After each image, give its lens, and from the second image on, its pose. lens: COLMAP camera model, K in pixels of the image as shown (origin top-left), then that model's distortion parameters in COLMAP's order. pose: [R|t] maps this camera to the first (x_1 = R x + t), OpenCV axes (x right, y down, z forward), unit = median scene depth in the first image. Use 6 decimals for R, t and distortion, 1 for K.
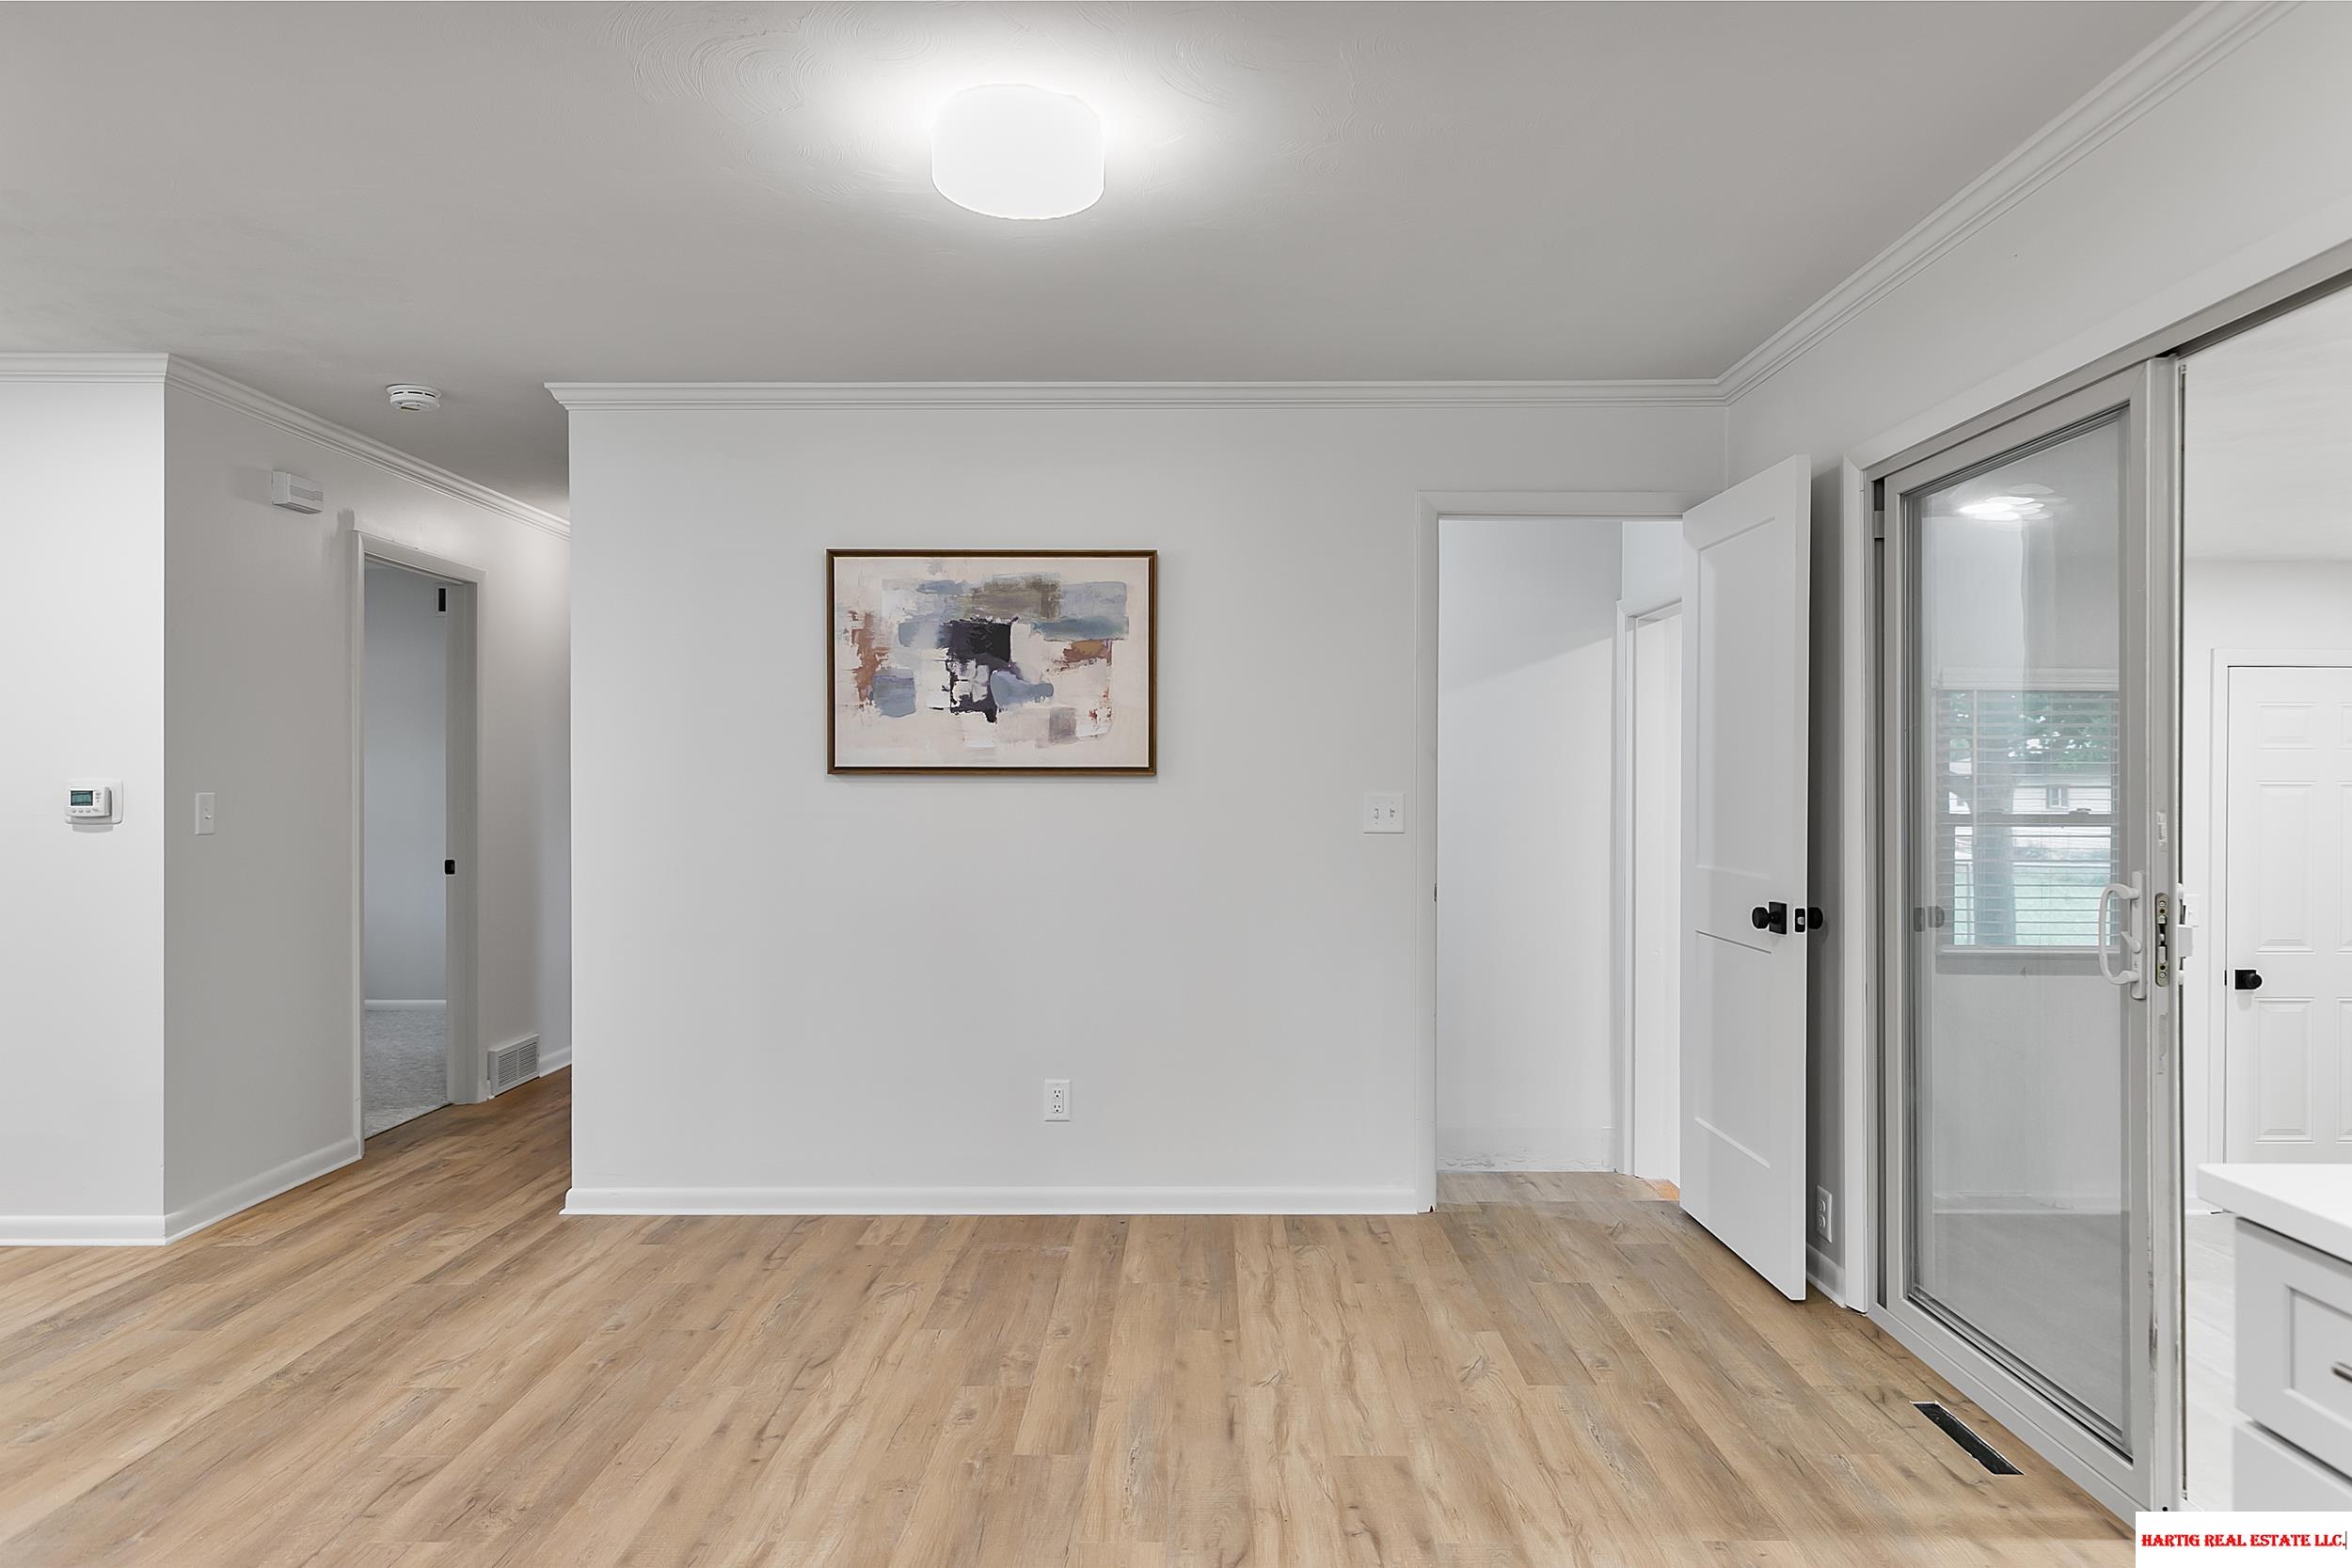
lens RADIAL K [[1455.3, 0, 1196.3], [0, 1455.3, 786.4], [0, 0, 1]] dist [0.007293, 0.002023]
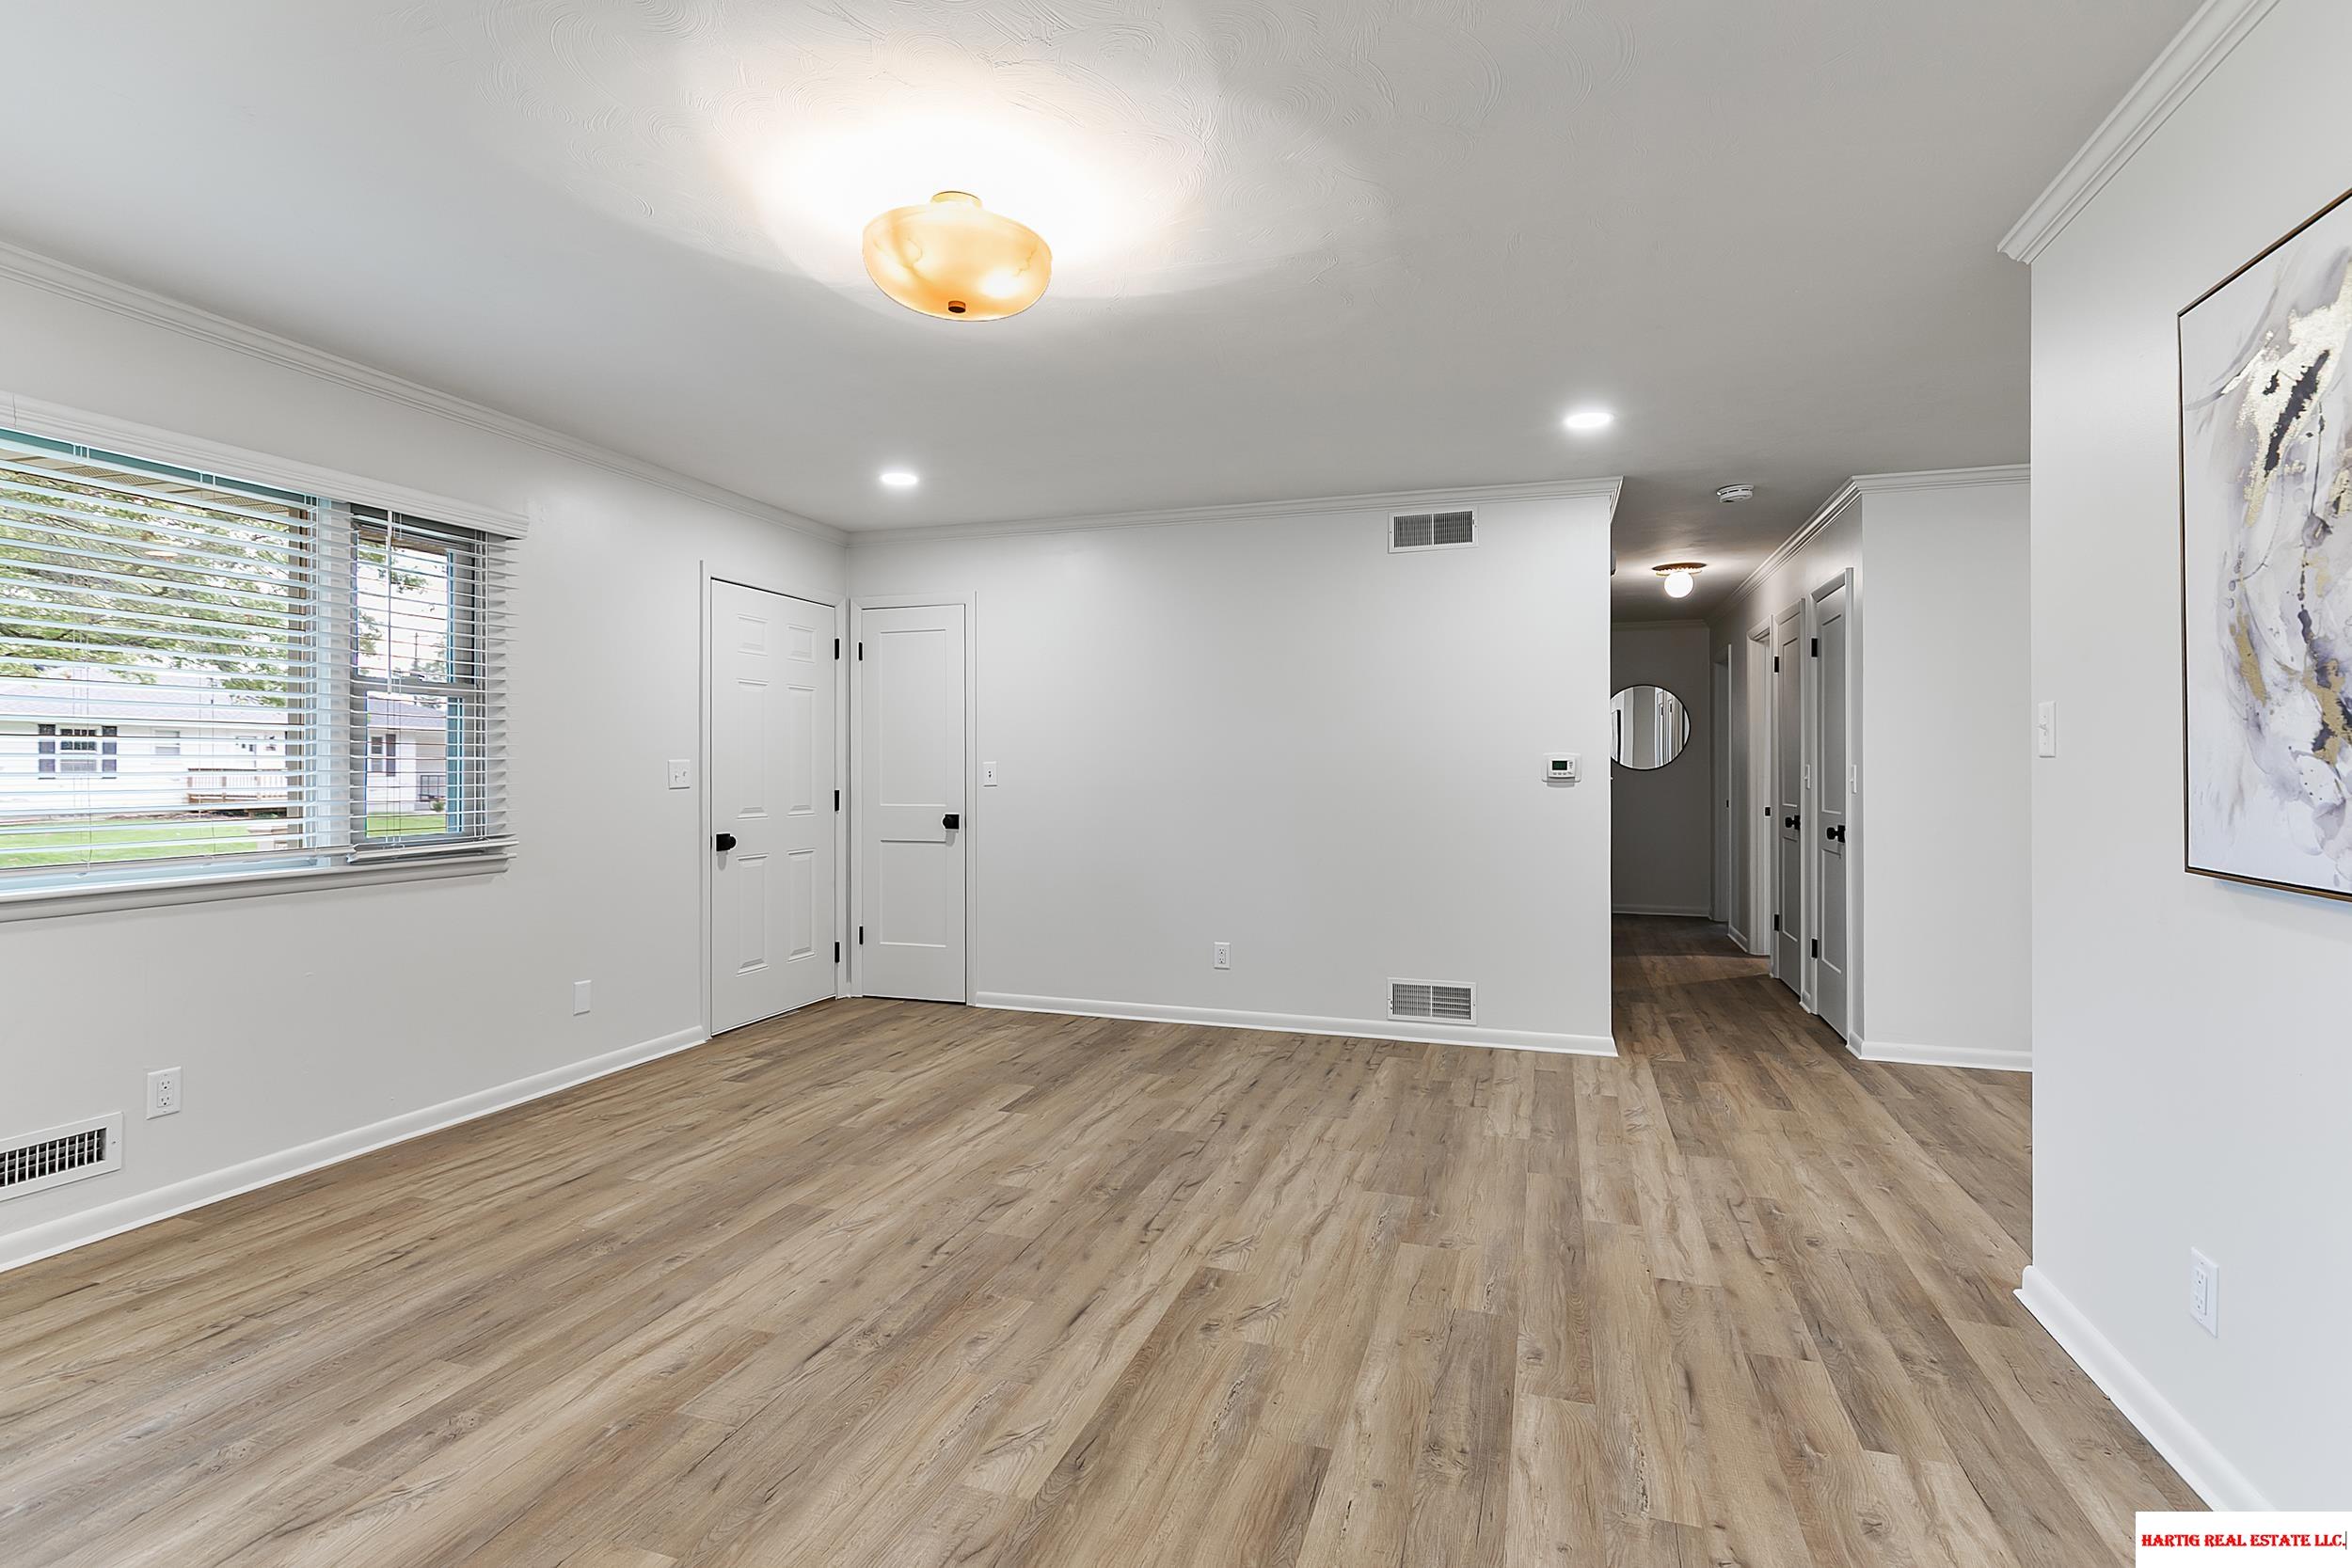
lens RADIAL K [[1109.4, 0, 1187.0], [0, 1109.4, 774.6], [0, 0, 1]] dist [-0.000891, 0.000006]
pose [[0.952094, 0.002904, -0.305792, -0.734095], [-0.002968, 0.999996, 0.000257, 0.018329], [0.305792, 0.000662, 0.952098, -0.233455]]
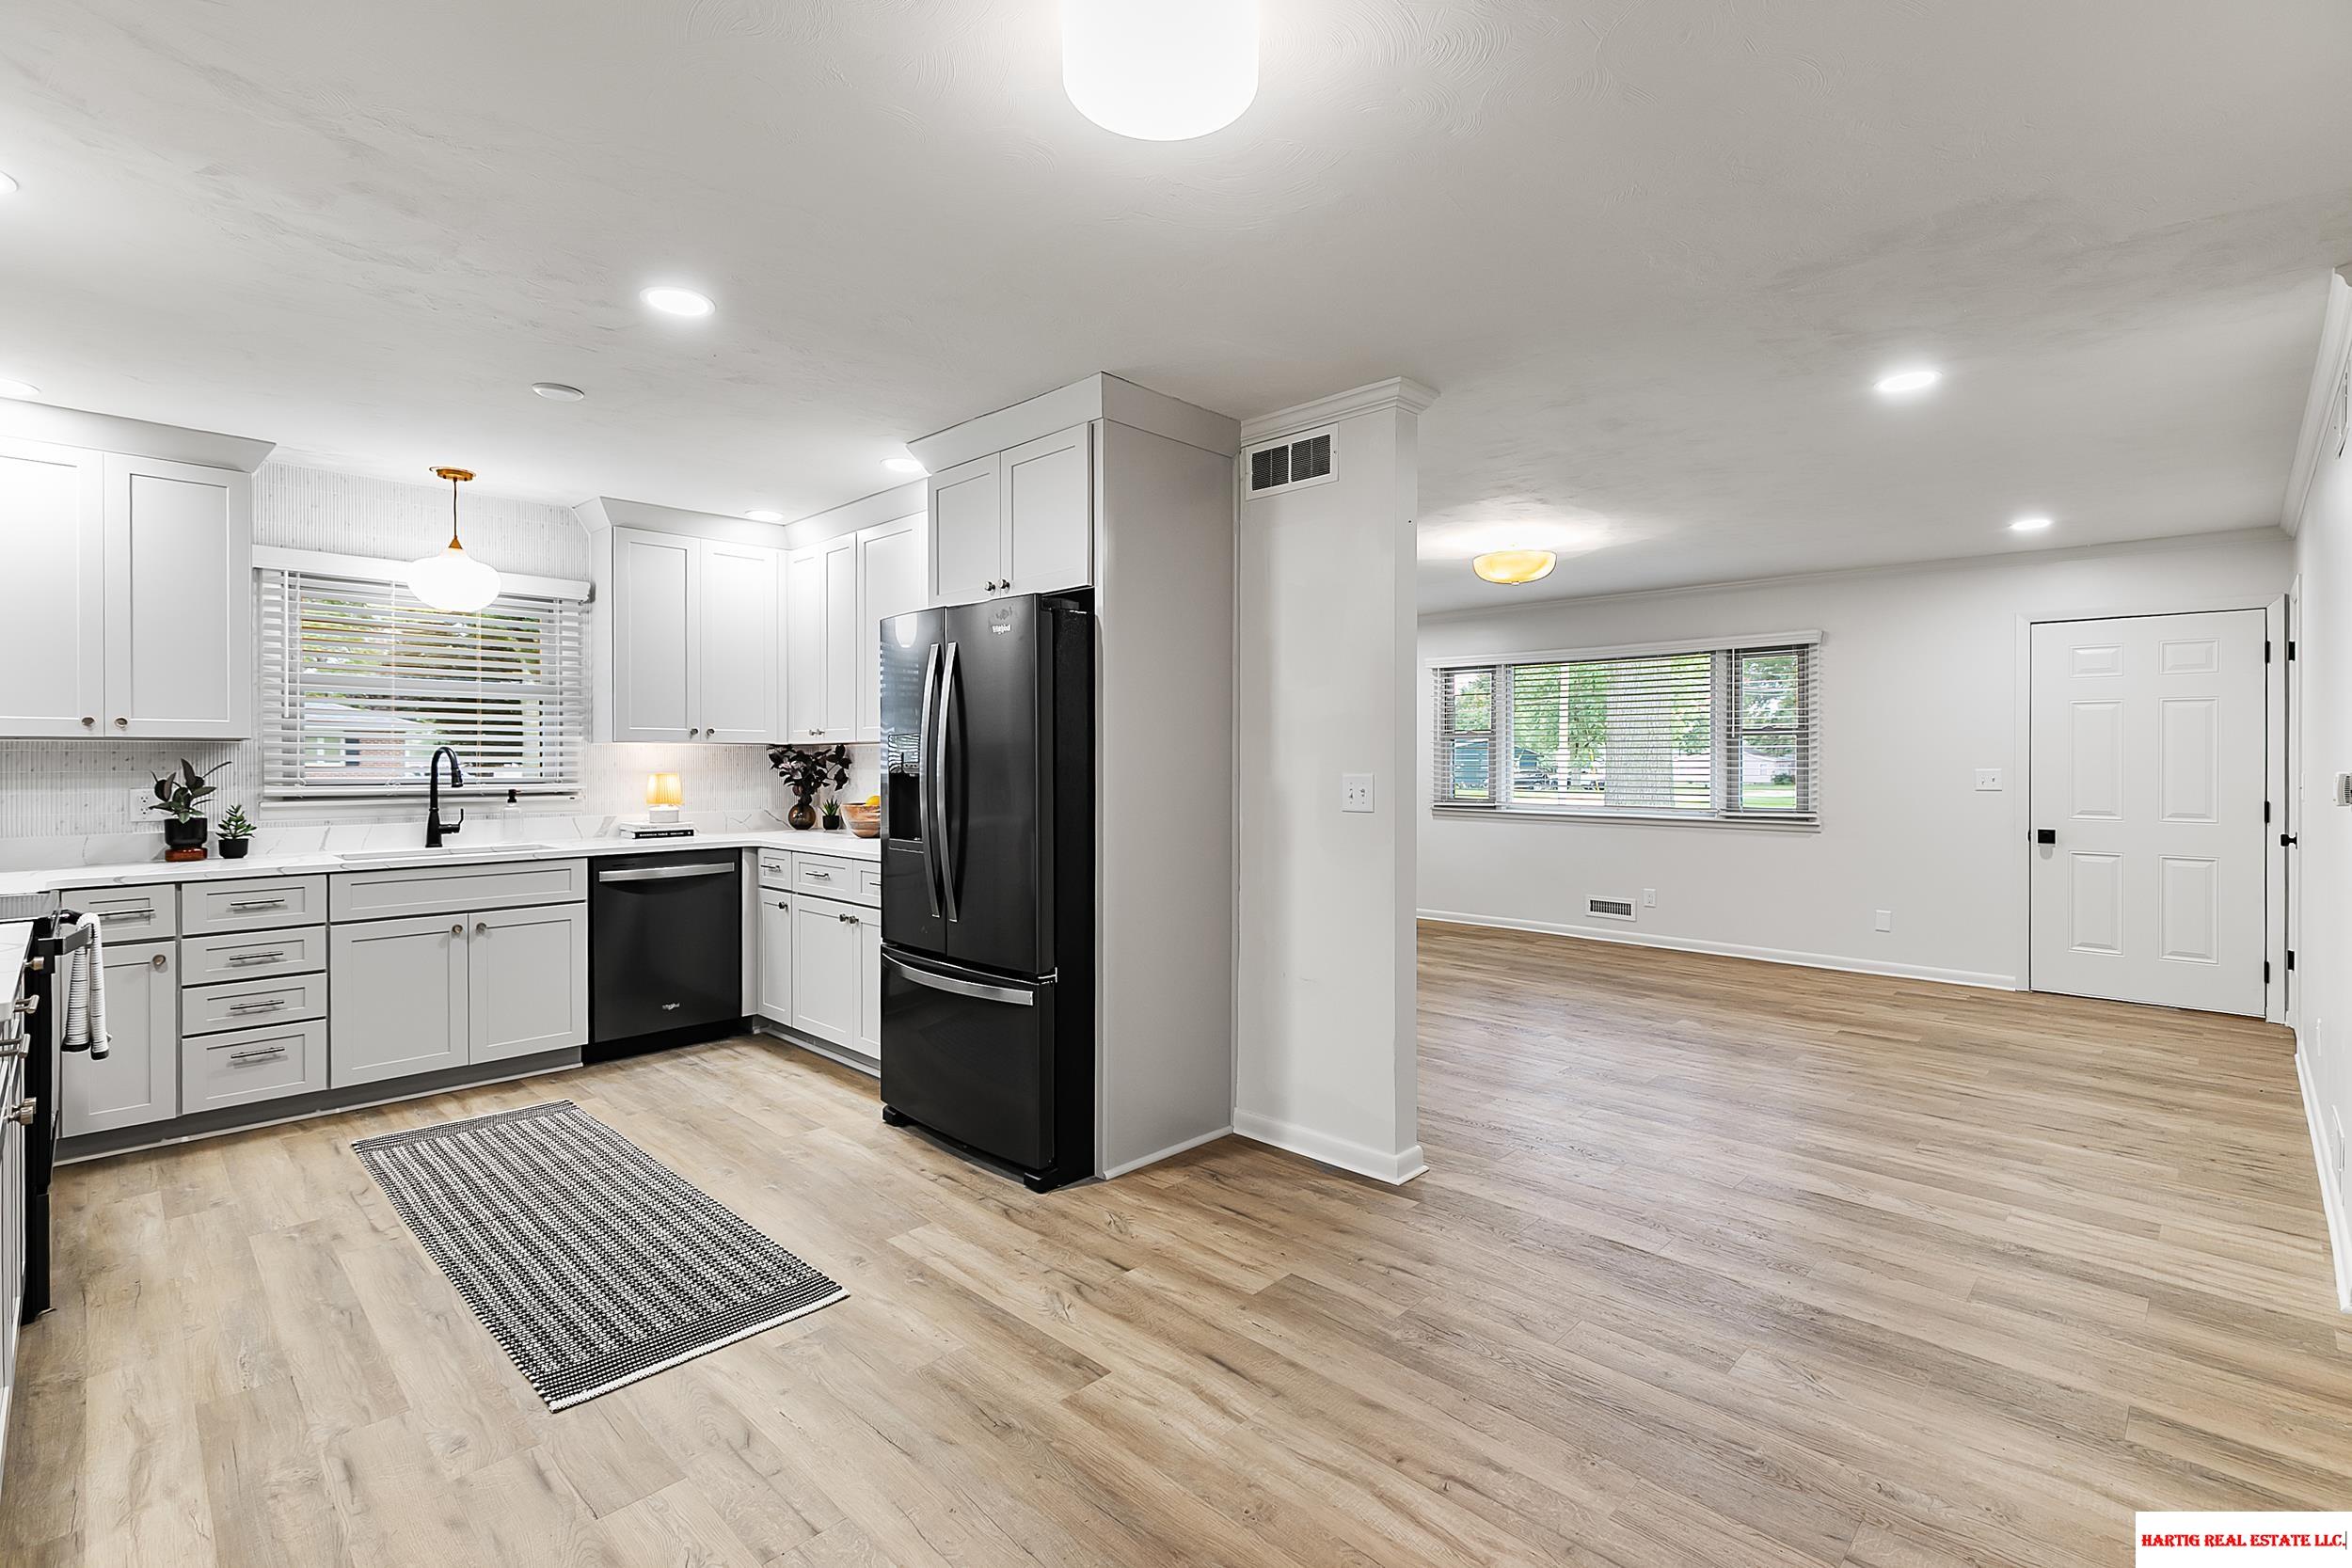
lens RADIAL K [[1061.8, 0, 1201.5], [0, 1061.8, 761.9], [0, 0, 1]] dist [0.006200, -0.000440]
pose [[-0.687517, 0.002491, -0.726164, 0.199804], [-0.003348, 0.999973, 0.006600, -0.010173], [0.726161, 0.006969, -0.687490, 0.889073]]
